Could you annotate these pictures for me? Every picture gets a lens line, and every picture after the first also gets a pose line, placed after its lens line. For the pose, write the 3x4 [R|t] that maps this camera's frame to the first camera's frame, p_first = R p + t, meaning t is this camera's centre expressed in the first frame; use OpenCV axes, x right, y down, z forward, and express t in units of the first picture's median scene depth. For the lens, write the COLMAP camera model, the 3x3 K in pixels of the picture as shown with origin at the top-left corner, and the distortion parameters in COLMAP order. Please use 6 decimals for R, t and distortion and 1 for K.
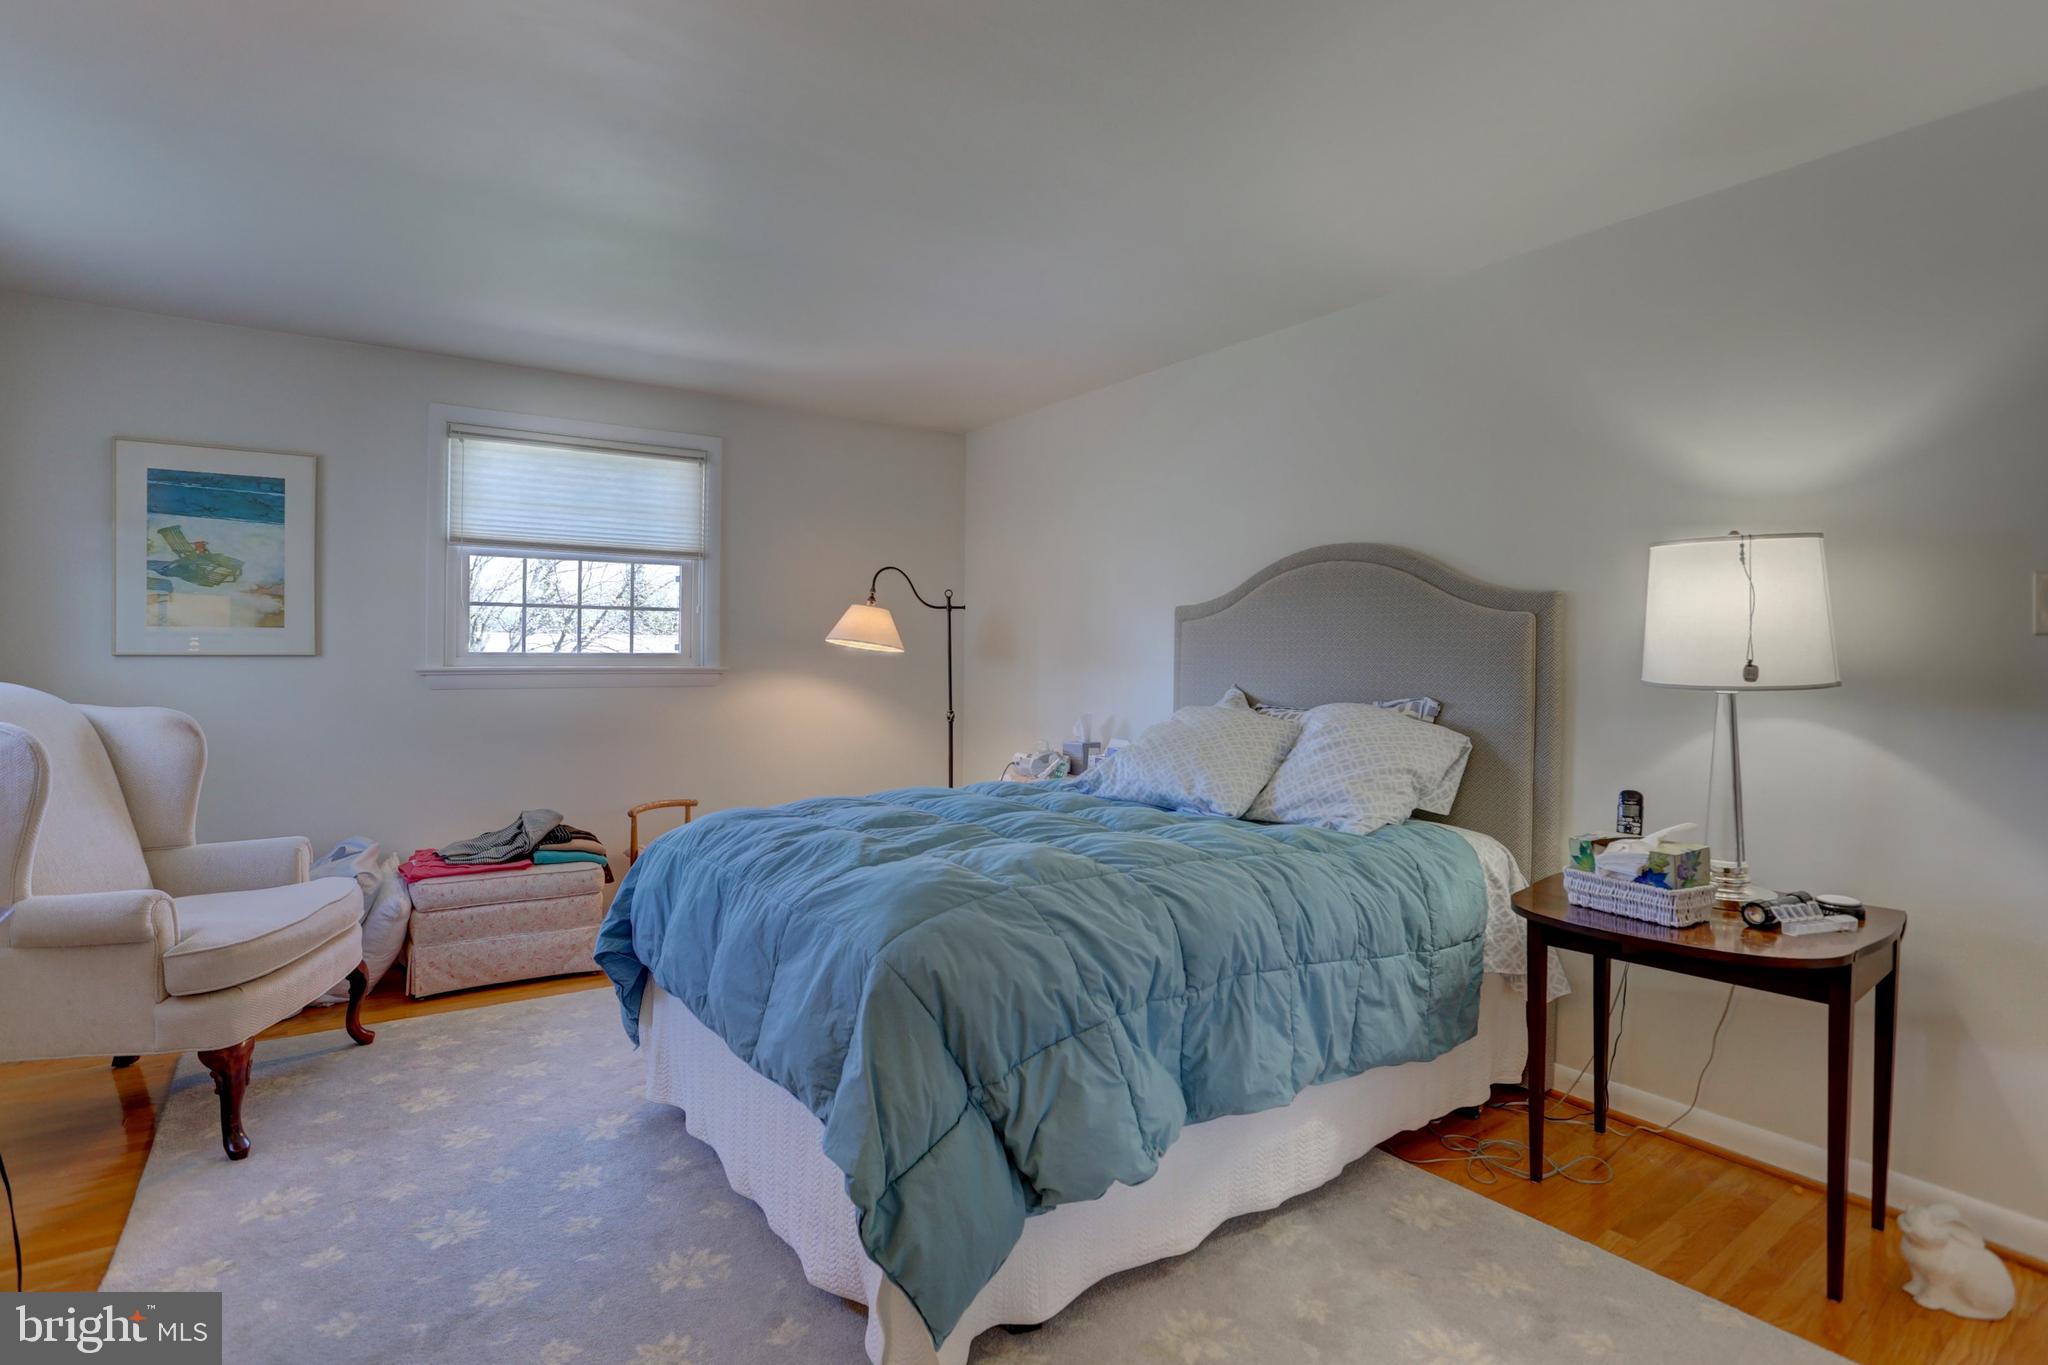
lens RADIAL K [[1010.5, 0, 1036.1], [0, 1010.5, 676.3], [0, 0, 1]] dist [-0.074795, 0.025609]
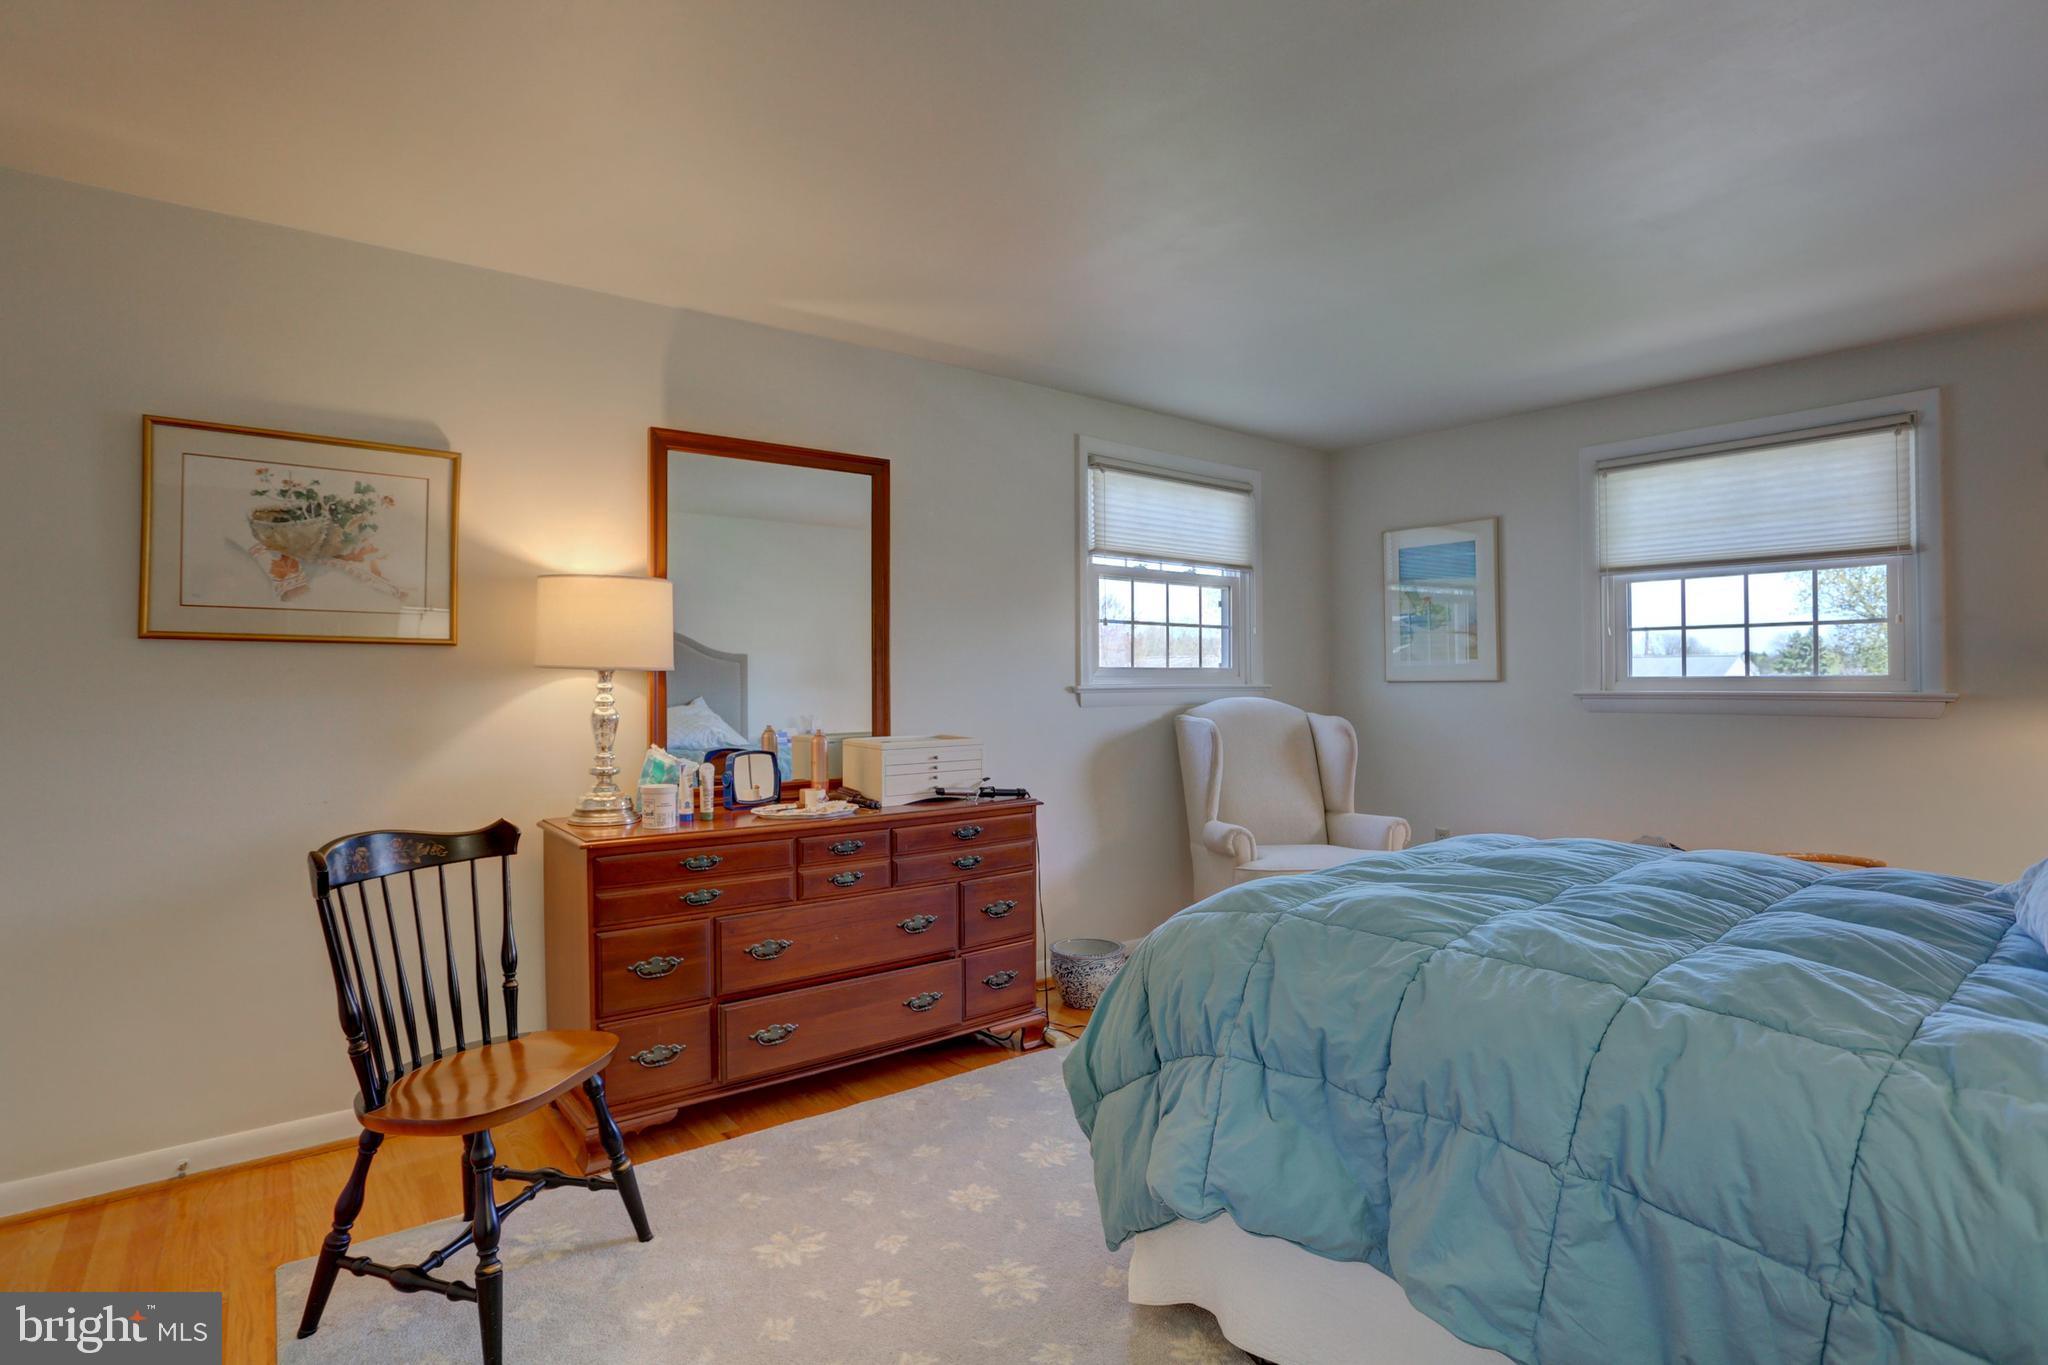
lens RADIAL K [[1010.5, 0, 1036.1], [0, 1010.5, 676.3], [0, 0, 1]] dist [-0.074795, 0.025609]
pose [[0.056805, -0.016856, -0.998243, 0.429749], [-0.021527, 0.999604, -0.018103, 0.007189], [0.998153, 0.022517, 0.056420, 0.336445]]
